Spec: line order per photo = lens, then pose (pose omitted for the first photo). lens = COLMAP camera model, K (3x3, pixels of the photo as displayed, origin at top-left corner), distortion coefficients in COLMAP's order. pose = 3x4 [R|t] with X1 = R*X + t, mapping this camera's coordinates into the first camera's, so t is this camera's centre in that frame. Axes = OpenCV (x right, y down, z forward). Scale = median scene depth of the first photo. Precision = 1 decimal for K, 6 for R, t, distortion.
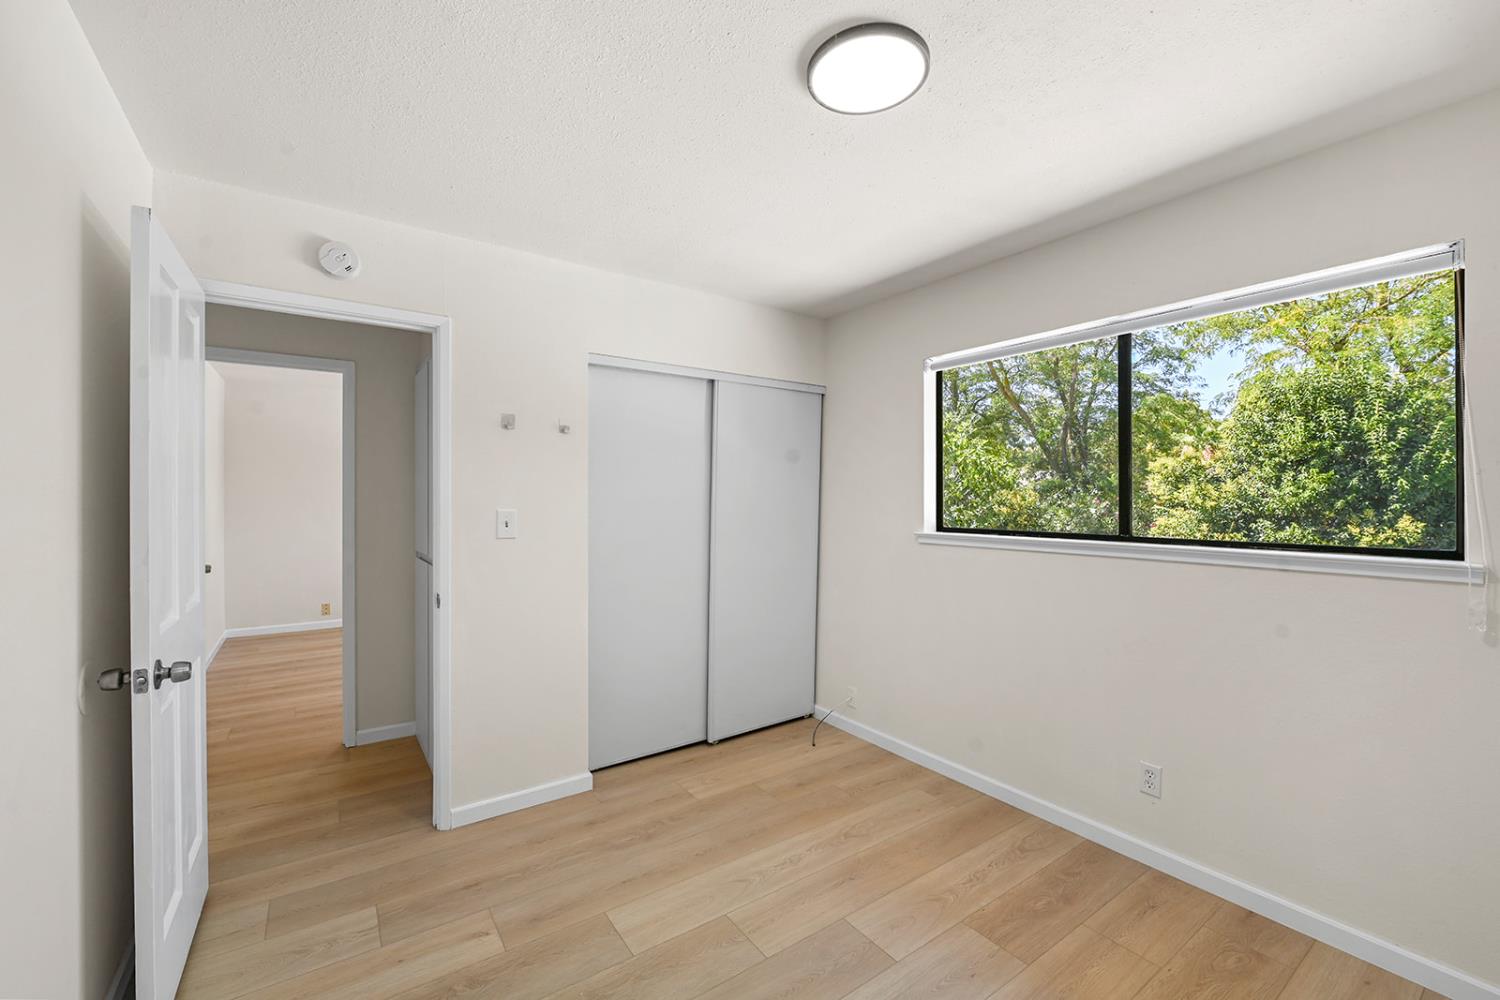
lens RADIAL K [[603.6, 0, 753.4], [0, 603.6, 502.3], [0, 0, 1]] dist [0.012100, 0.000084]
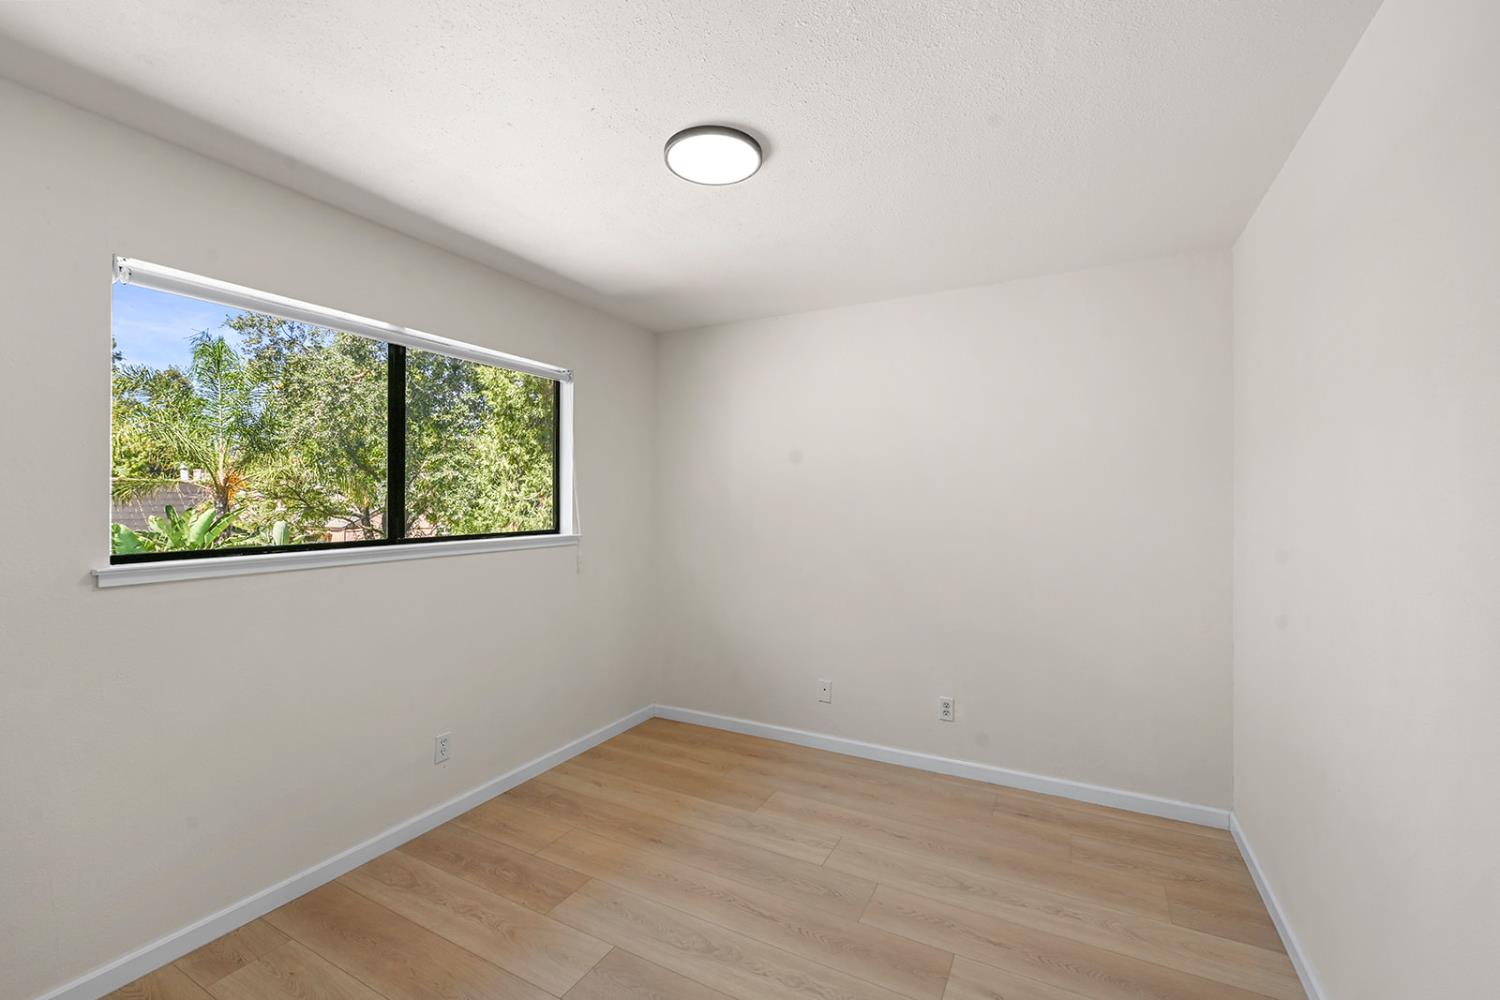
lens RADIAL K [[644.5, 0, 744.7], [0, 644.5, 490.2], [0, 0, 1]] dist [-0.004992, -0.000551]
pose [[-0.446834, 0.002709, 0.894613, -0.673666], [-0.001953, 0.999990, -0.004004, -0.026109], [-0.894615, -0.003536, -0.446824, 1.009373]]
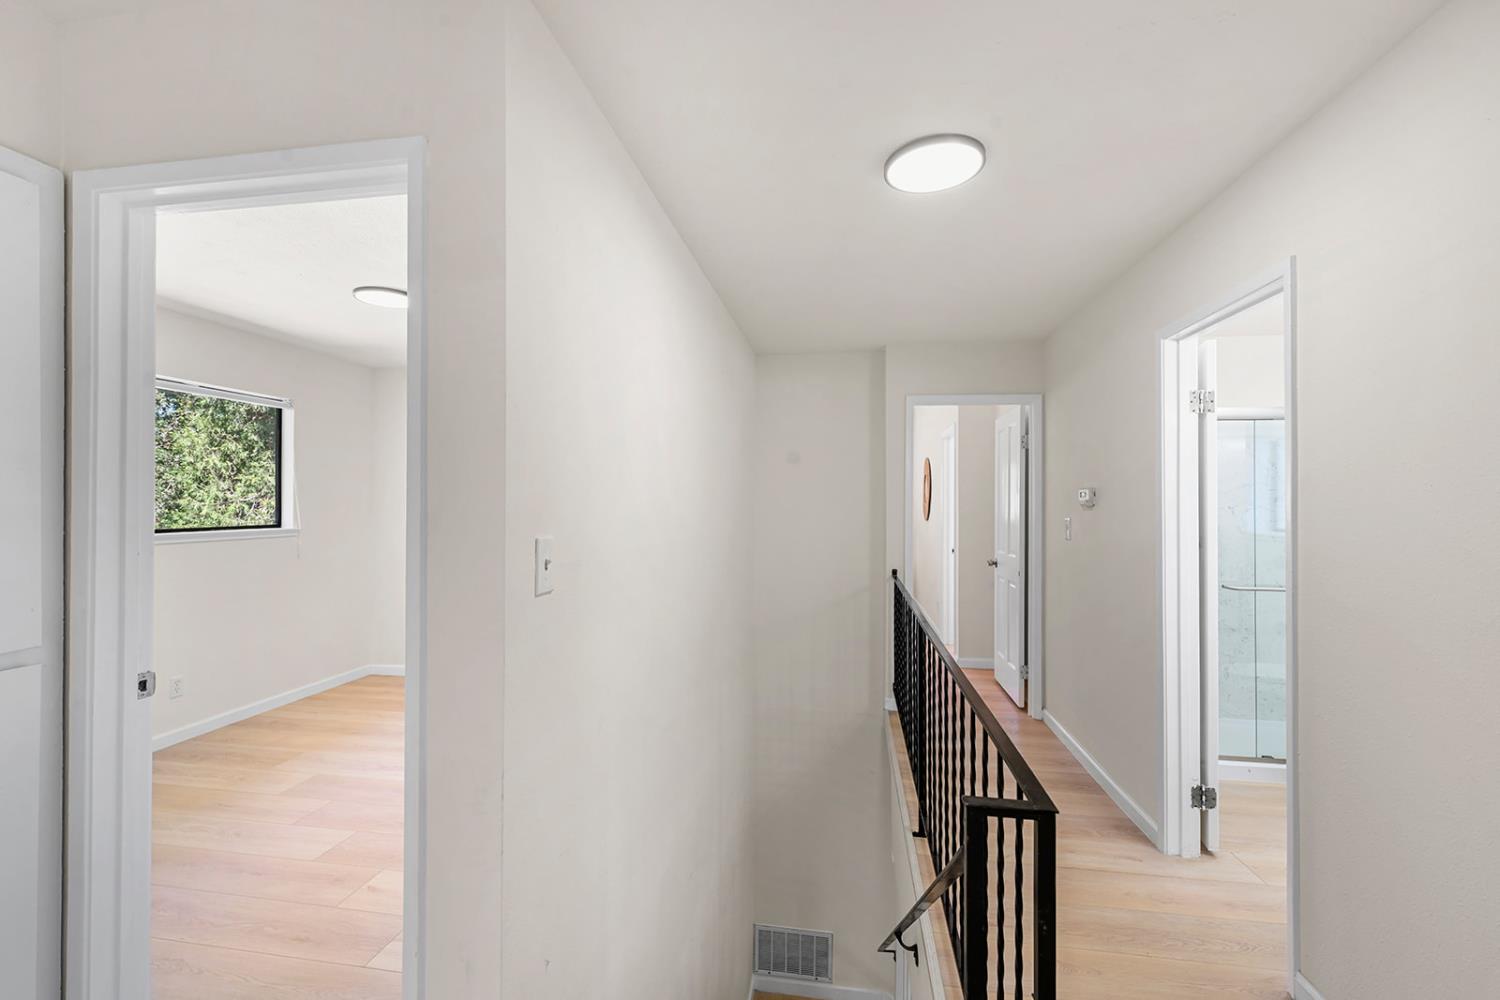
lens RADIAL K [[644.5, 0, 744.5], [0, 644.5, 493.9], [0, 0, 1]] dist [-0.004992, -0.000551]
pose [[-0.718443, -0.003391, 0.695577, -1.465922], [-0.006384, 0.999978, -0.001719, -0.034638], [-0.695556, -0.005676, -0.718449, 1.140891]]
